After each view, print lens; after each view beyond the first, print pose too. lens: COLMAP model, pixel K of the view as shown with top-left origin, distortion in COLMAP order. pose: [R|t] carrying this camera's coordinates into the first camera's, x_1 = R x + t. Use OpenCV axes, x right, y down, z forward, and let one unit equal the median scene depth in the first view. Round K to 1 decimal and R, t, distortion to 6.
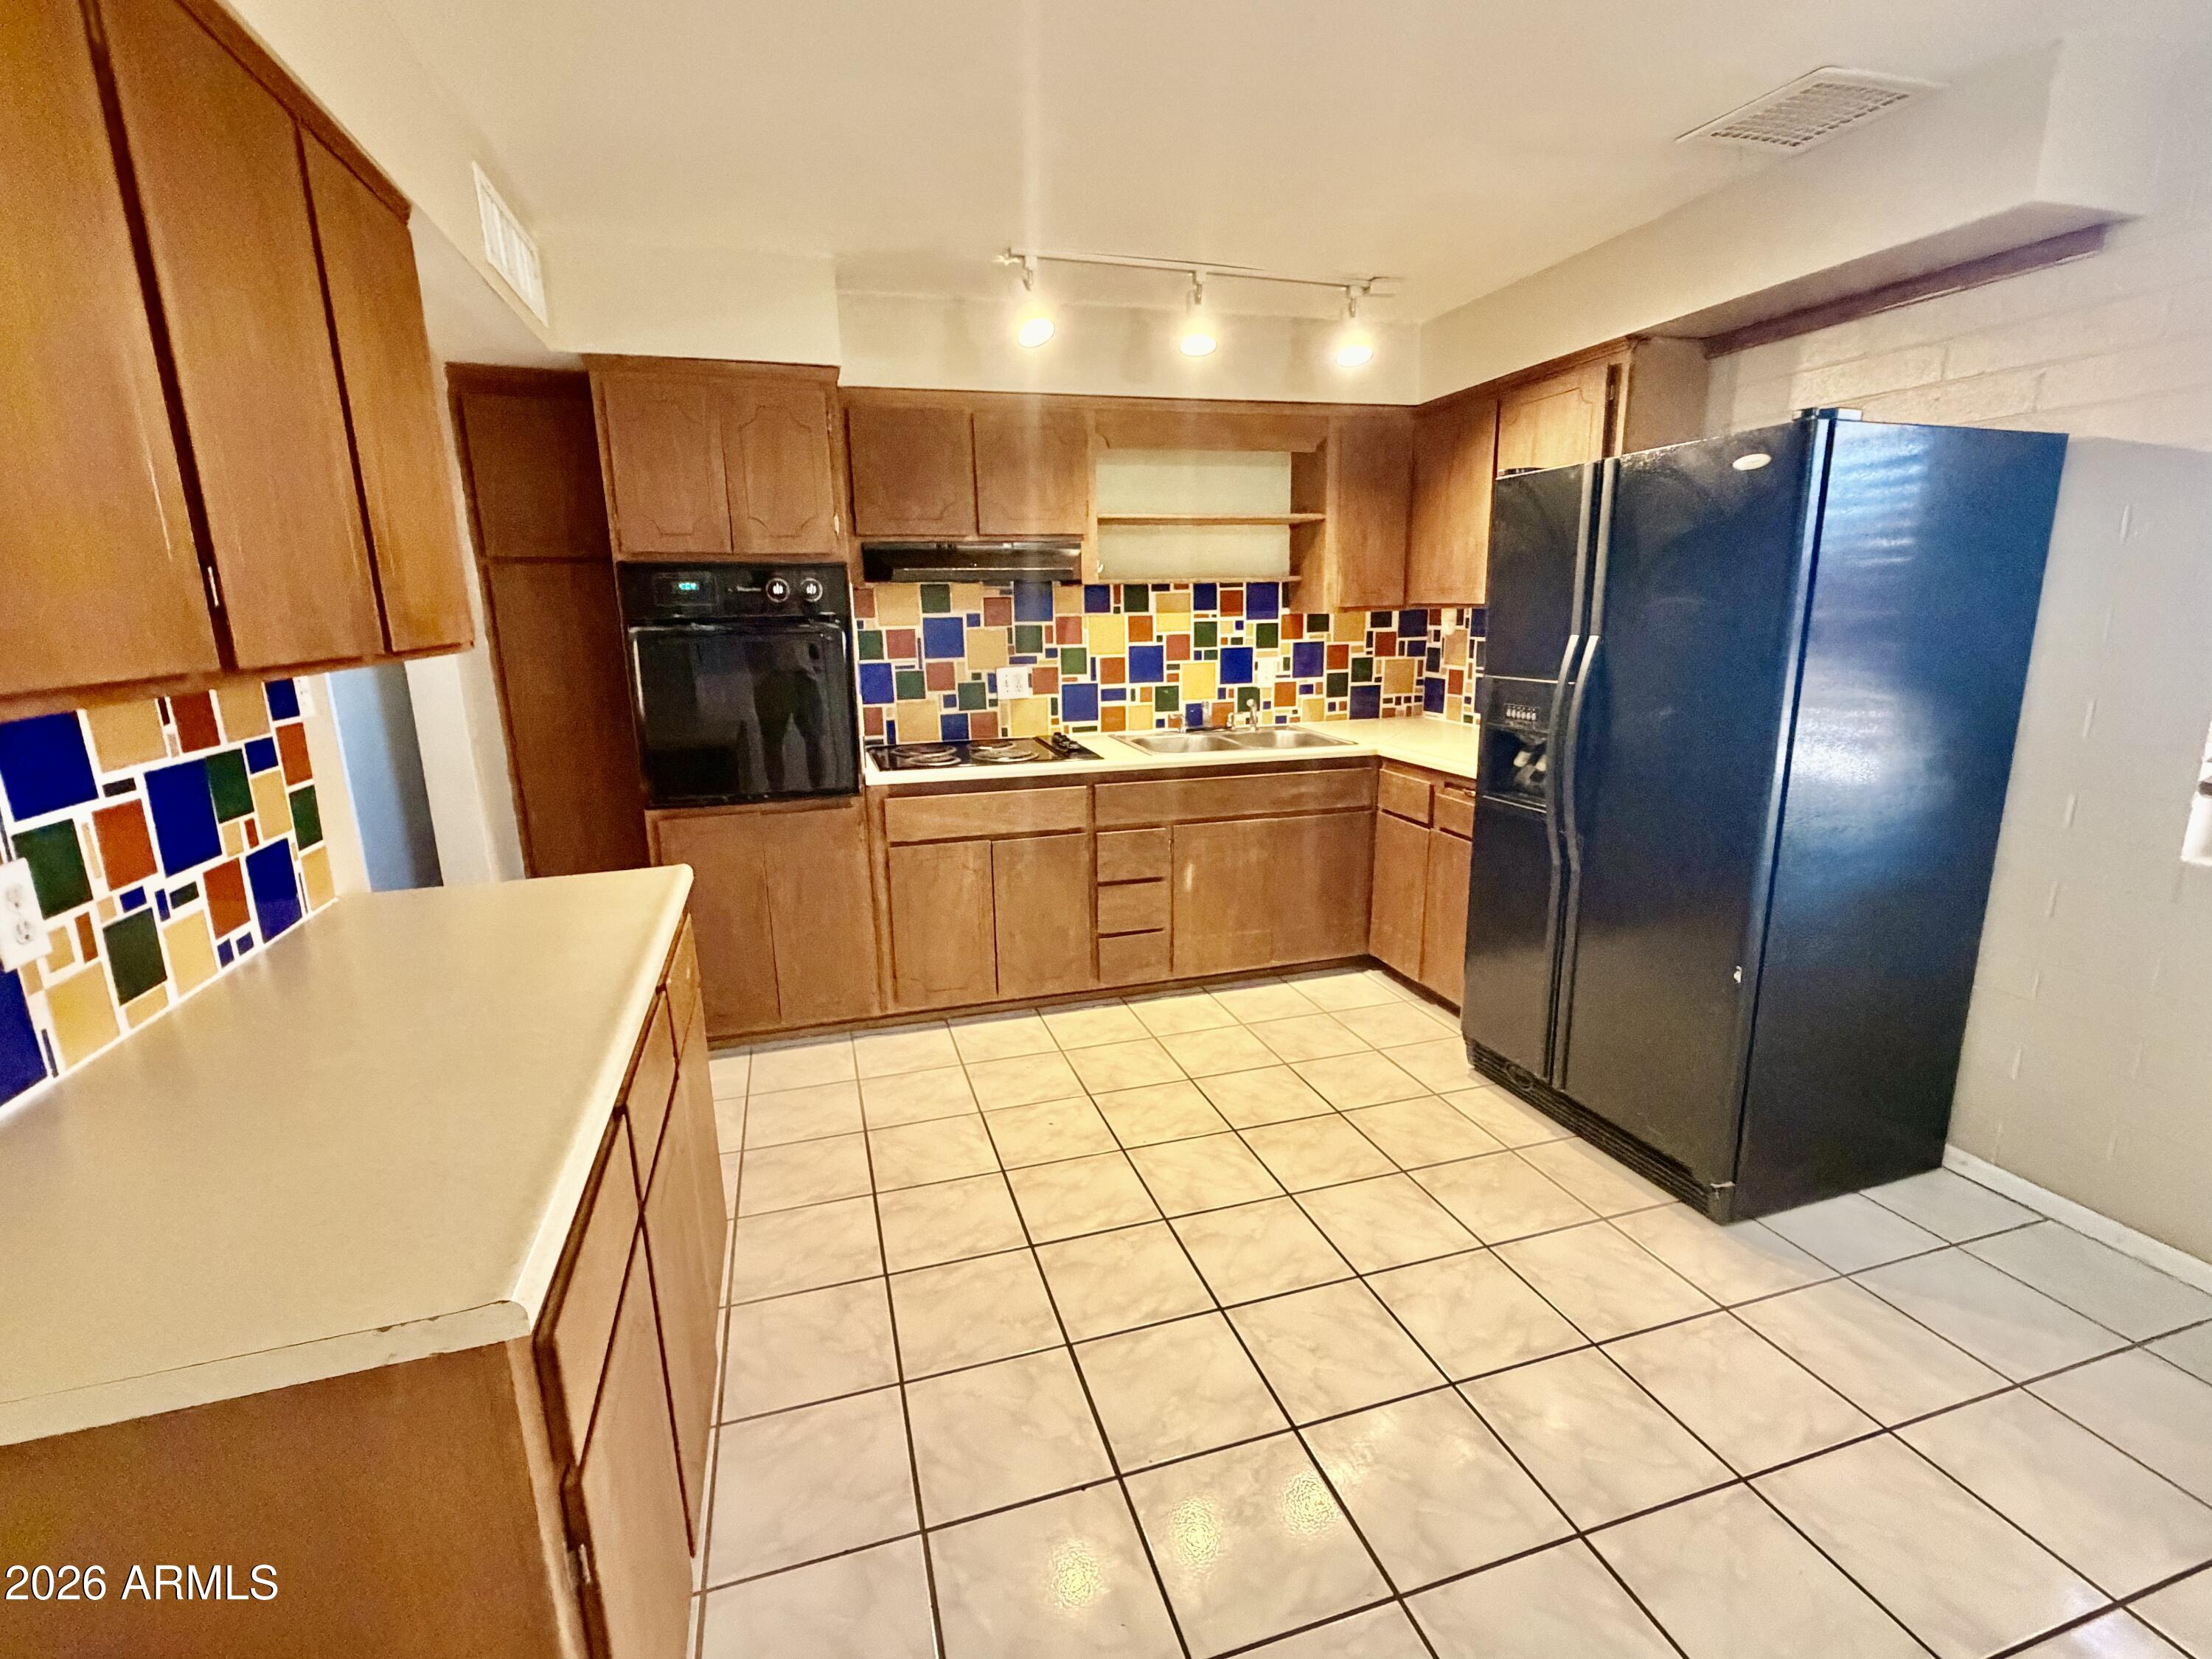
lens RADIAL K [[996.2, 0, 1102.4], [0, 996.2, 826.8], [0, 0, 1]] dist [-0.003575, -0.000740]
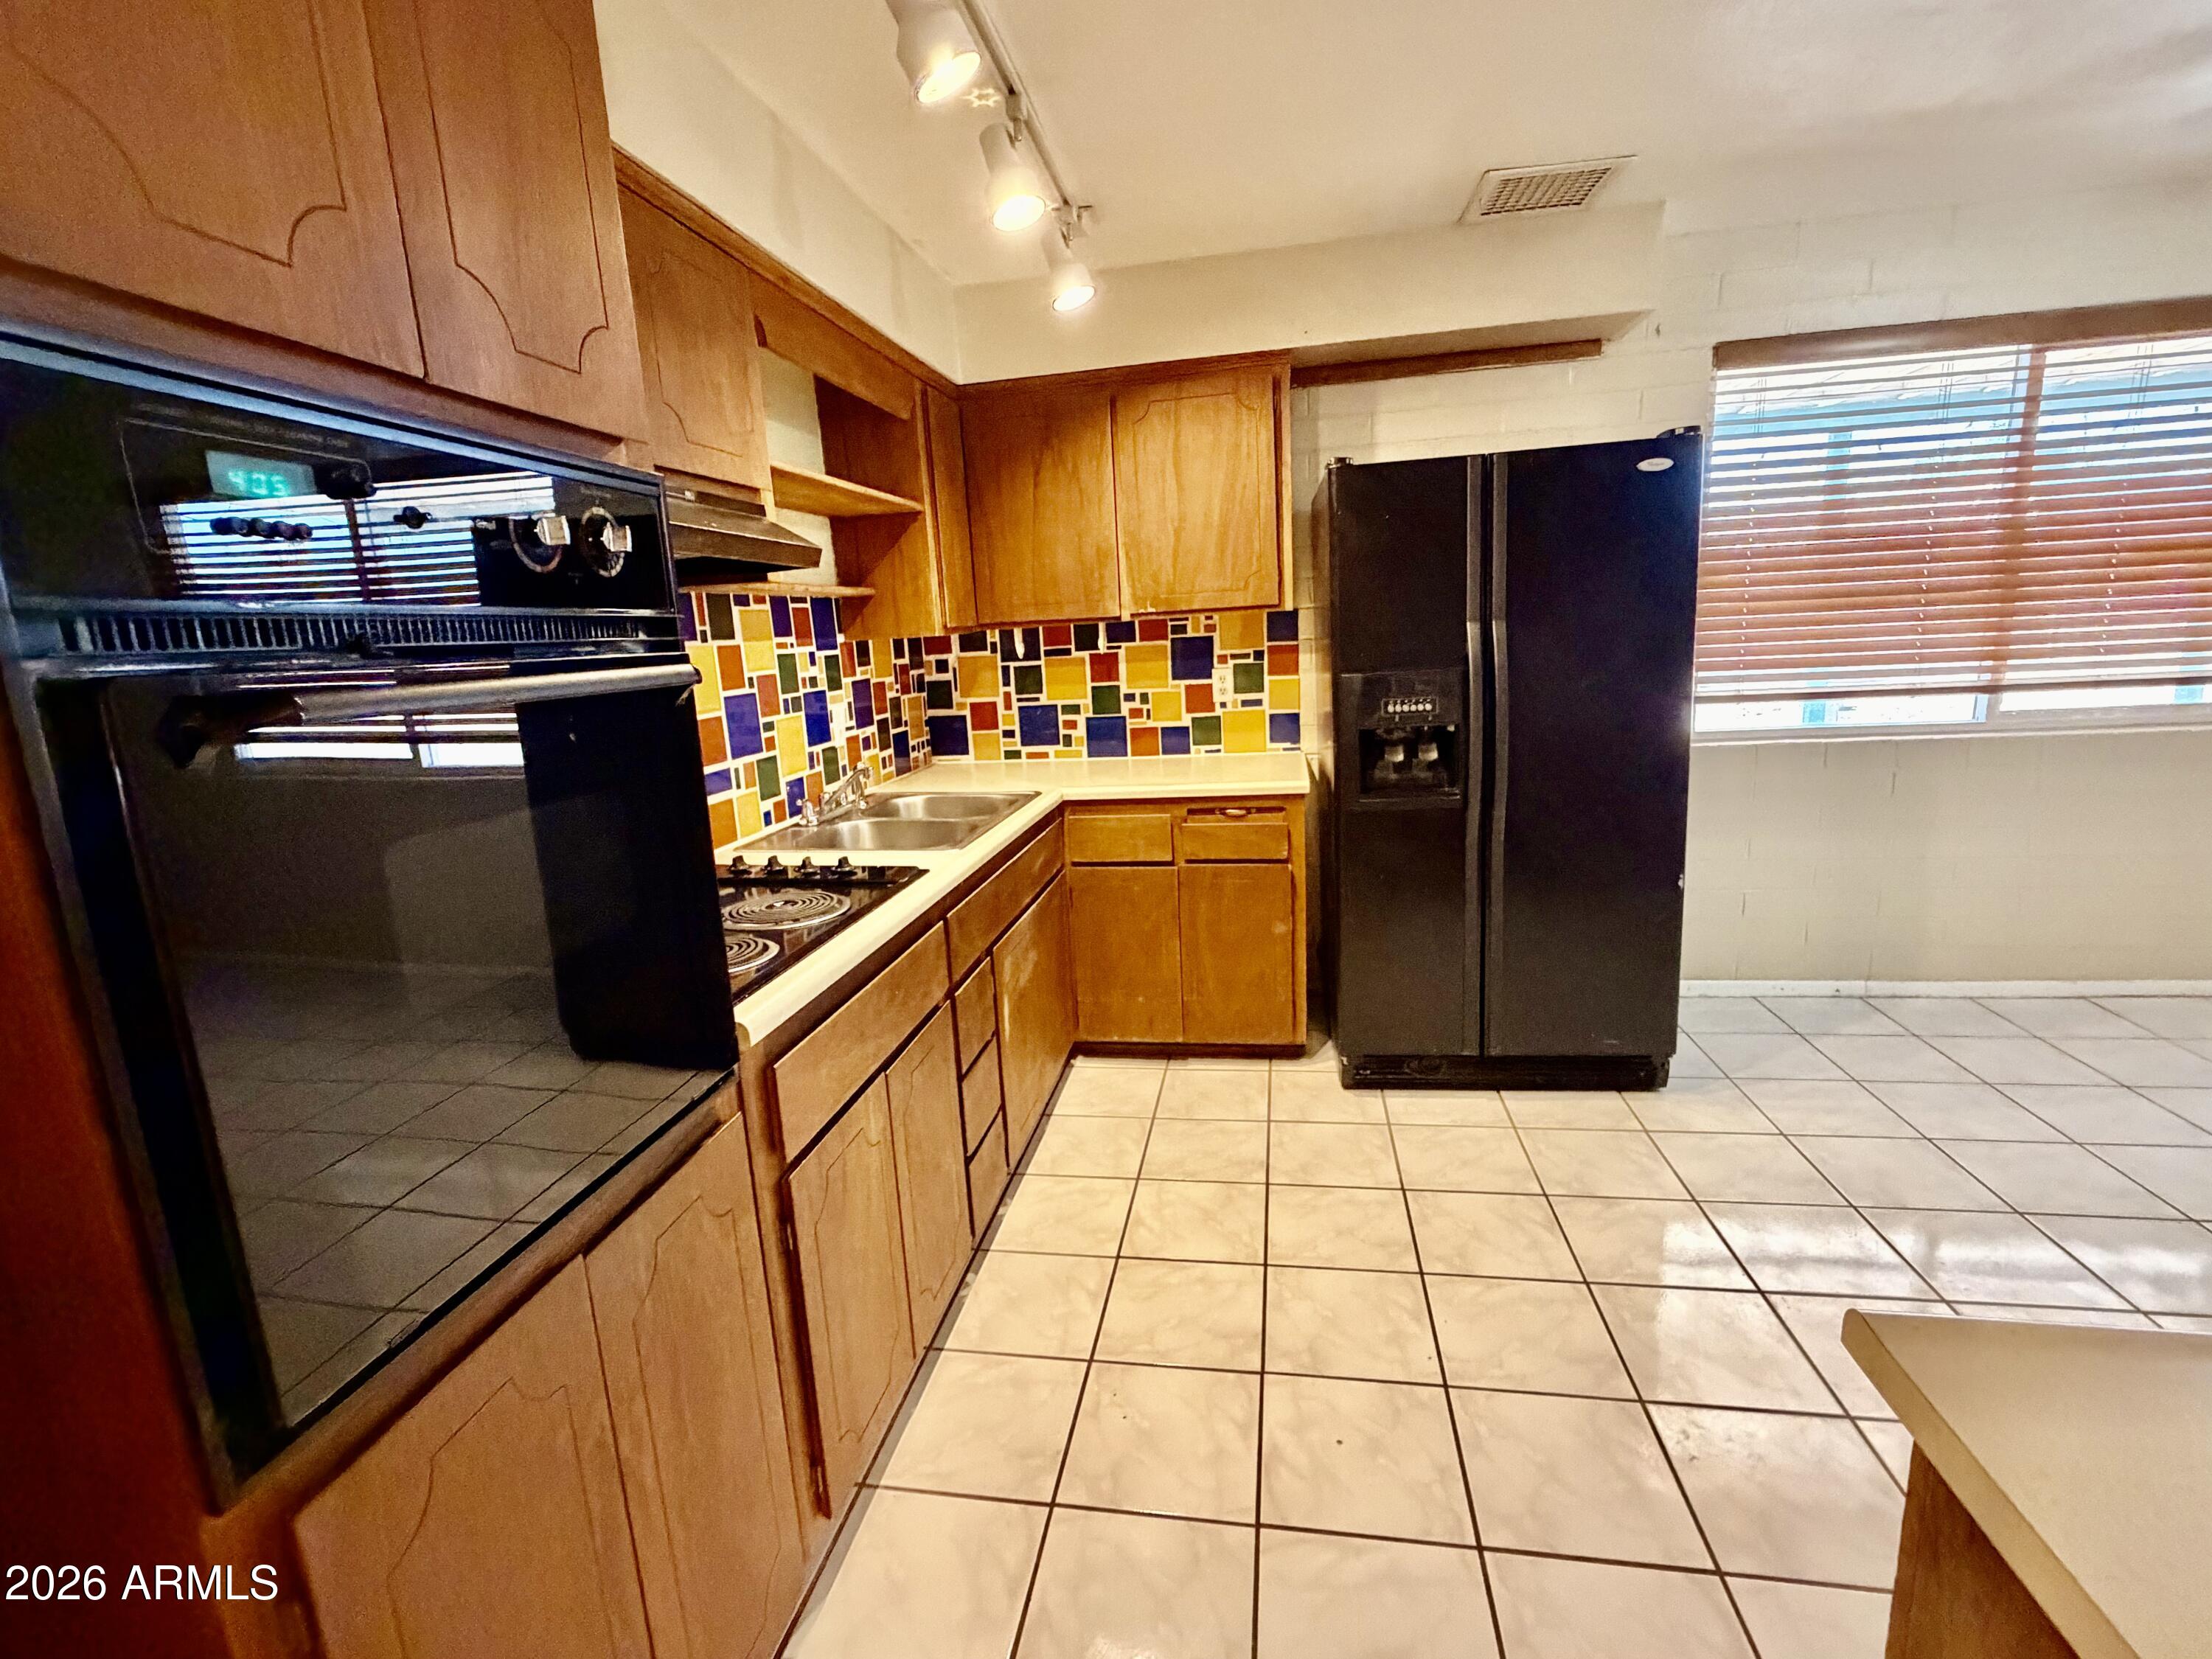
lens RADIAL K [[996.2, 0, 1106.1], [0, 996.2, 828.6], [0, 0, 1]] dist [-0.003575, -0.000740]
pose [[0.455565, -0.182470, 0.871301, -0.388591], [0.241246, 0.967447, 0.076468, -0.094504], [-0.856890, 0.175362, 0.484755, 0.521836]]
